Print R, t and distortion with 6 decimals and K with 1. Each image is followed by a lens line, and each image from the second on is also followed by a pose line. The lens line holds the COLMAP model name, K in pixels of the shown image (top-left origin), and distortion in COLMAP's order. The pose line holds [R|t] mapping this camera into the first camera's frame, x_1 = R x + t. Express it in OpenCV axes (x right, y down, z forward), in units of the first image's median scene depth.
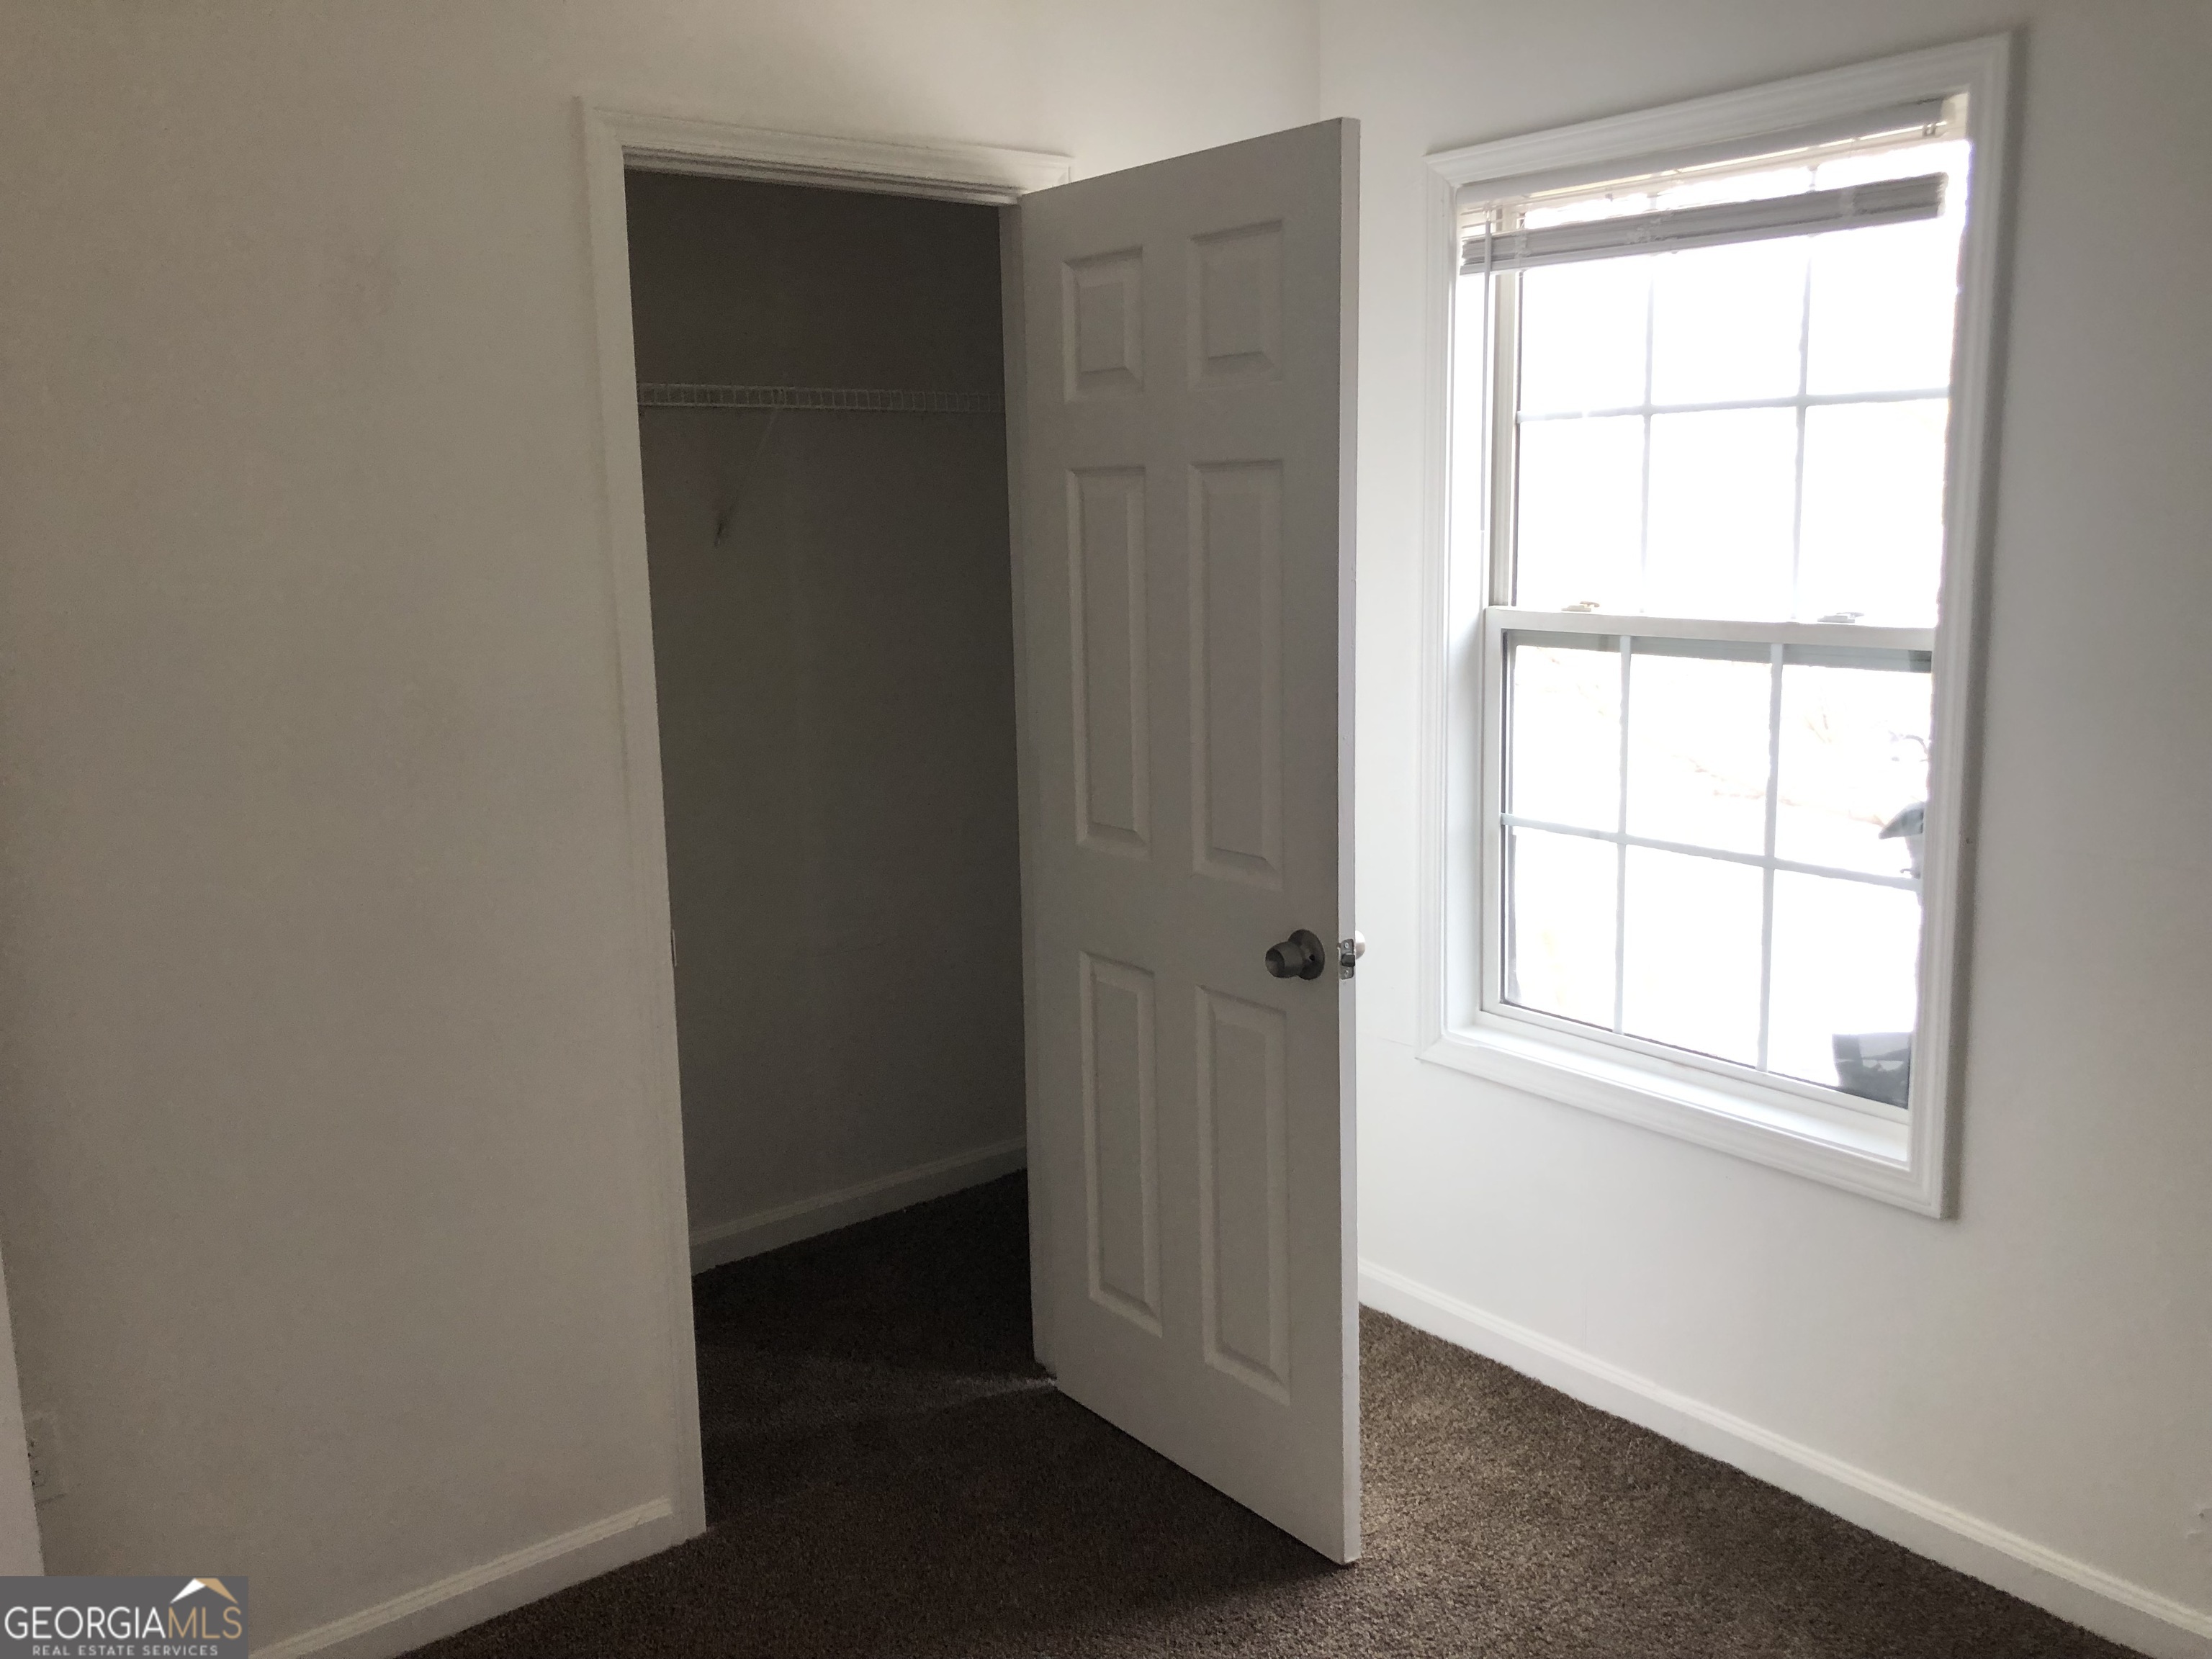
lens RADIAL K [[1815.6, 0, 1103.0], [0, 1815.6, 802.5], [0, 0, 1]] dist [0.010752, 0.005433]
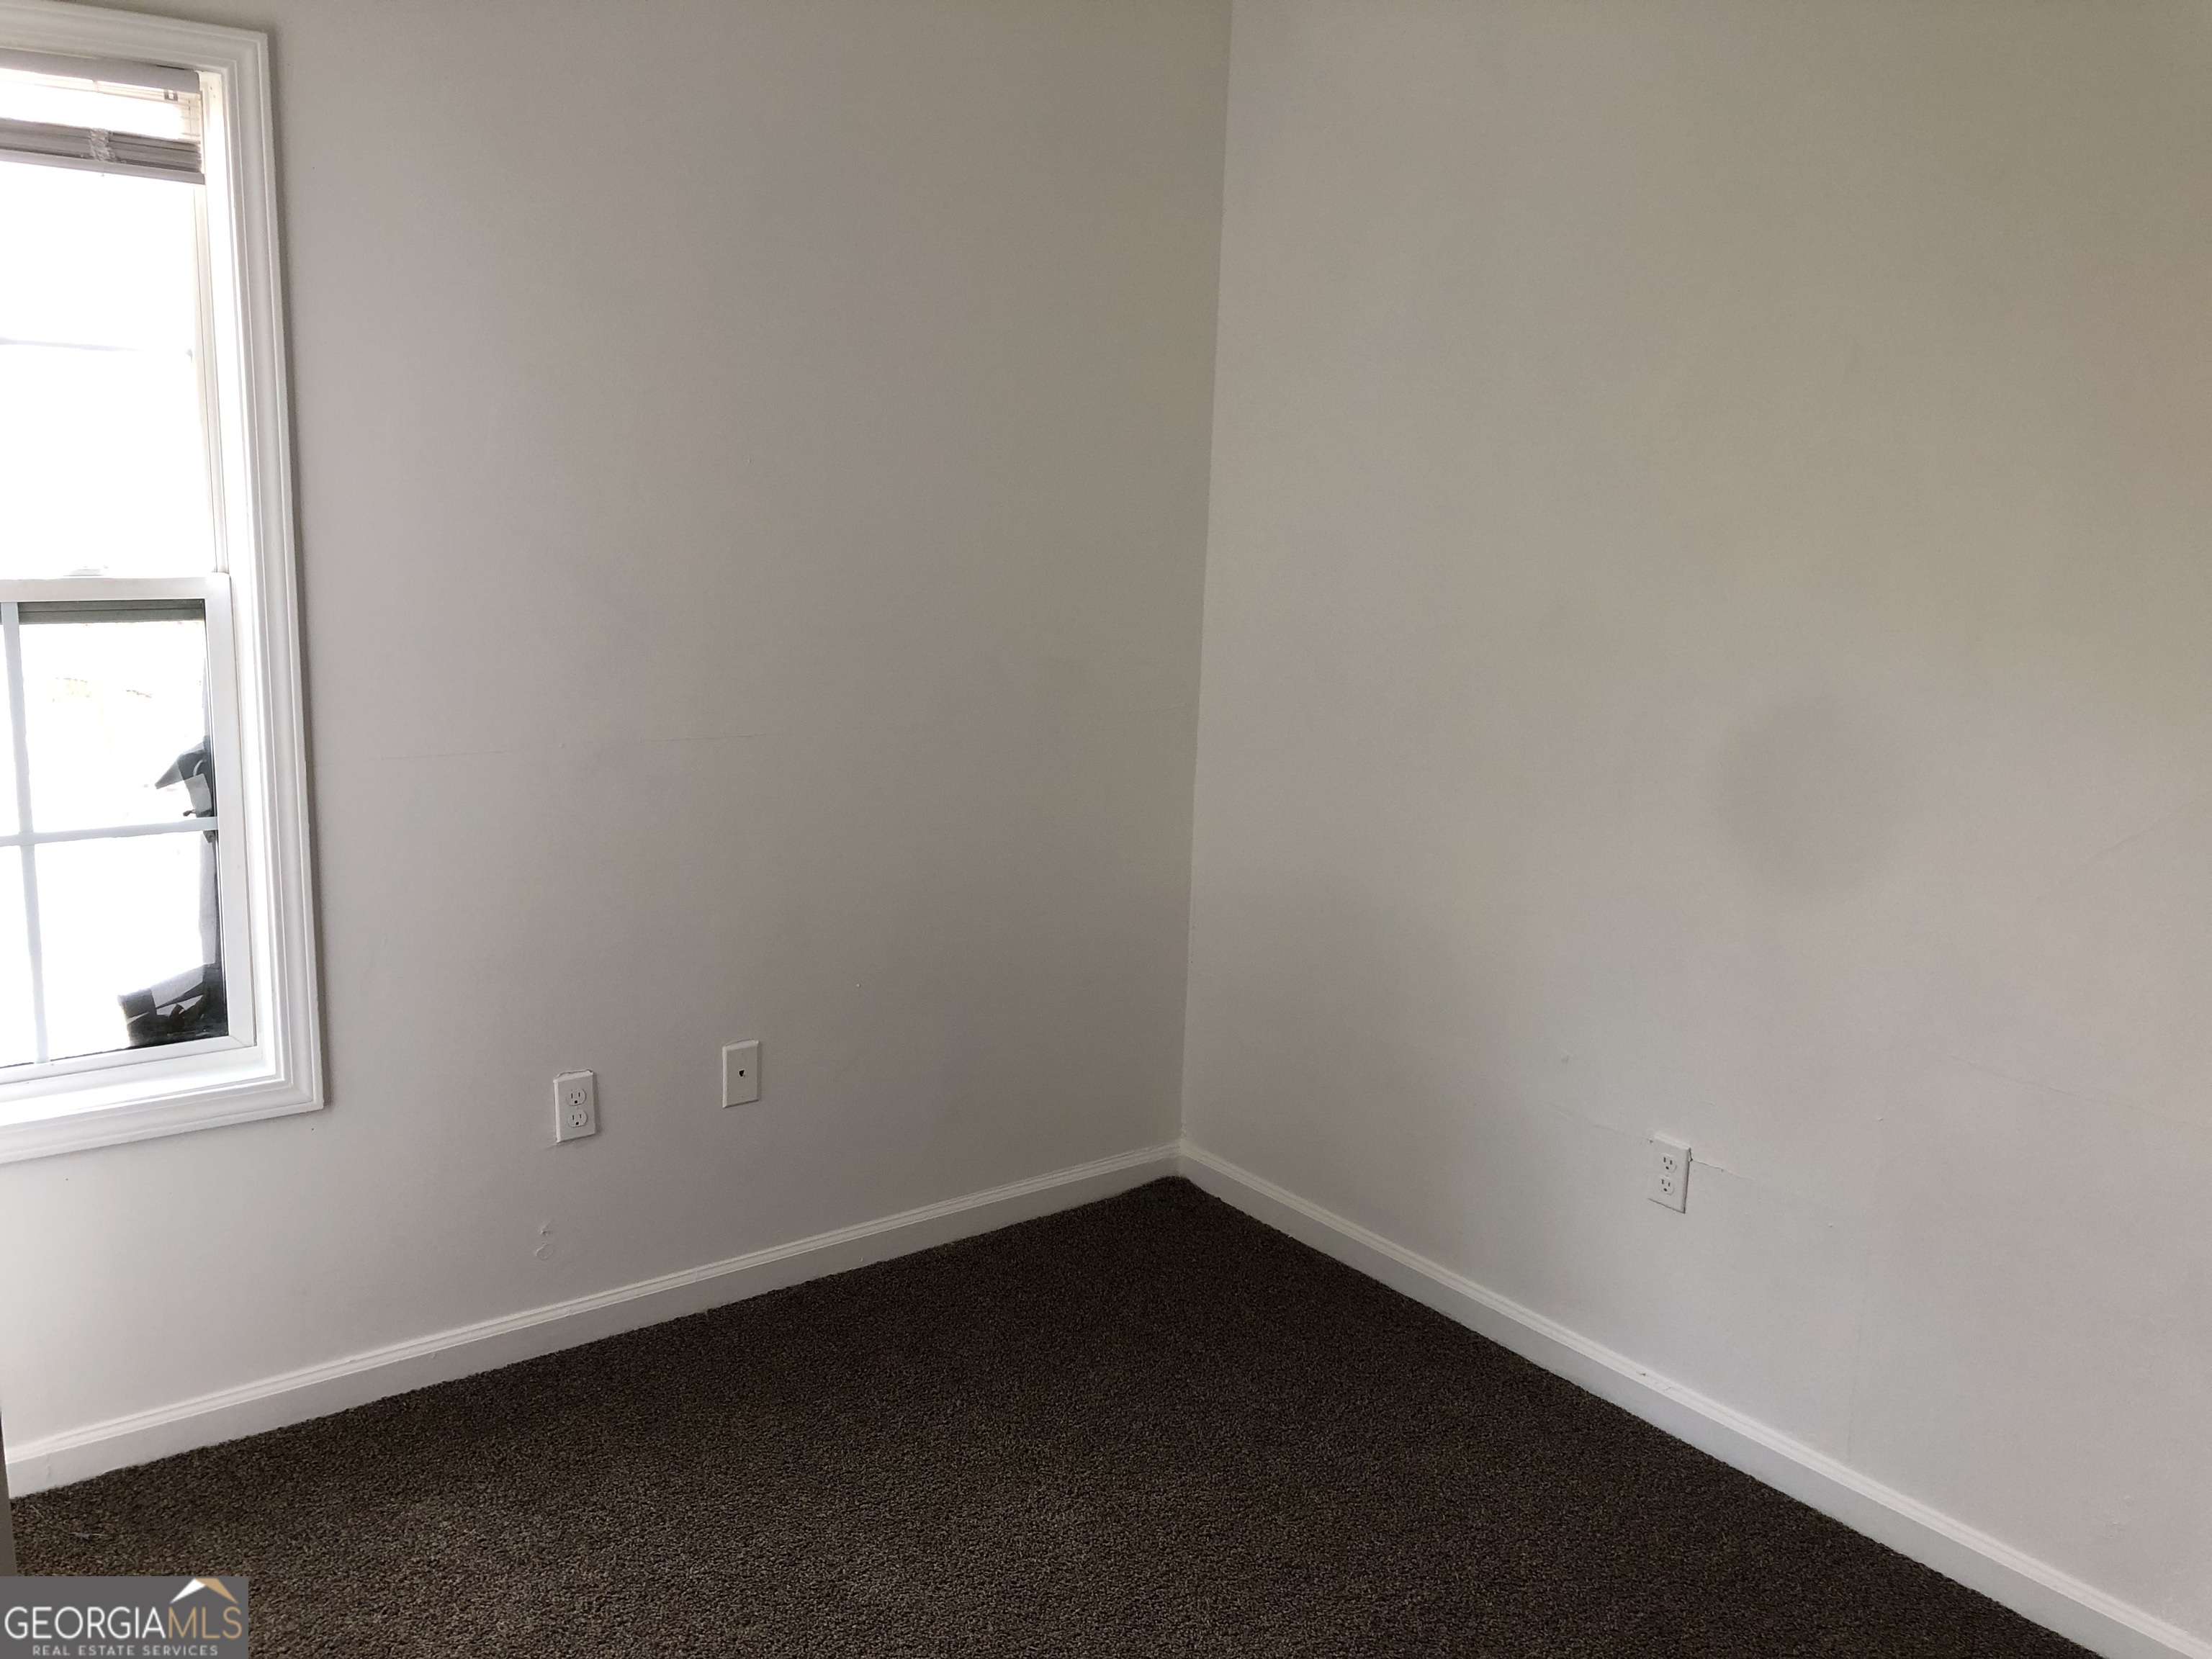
lens RADIAL K [[1815.6, 0, 1103.0], [0, 1815.6, 802.5], [0, 0, 1]] dist [0.010752, 0.005433]
pose [[0.010188, -0.169650, 0.985452, -0.597631], [0.124432, 0.978058, 0.167090, -0.080200], [-0.992176, 0.120919, 0.031075, 0.469921]]
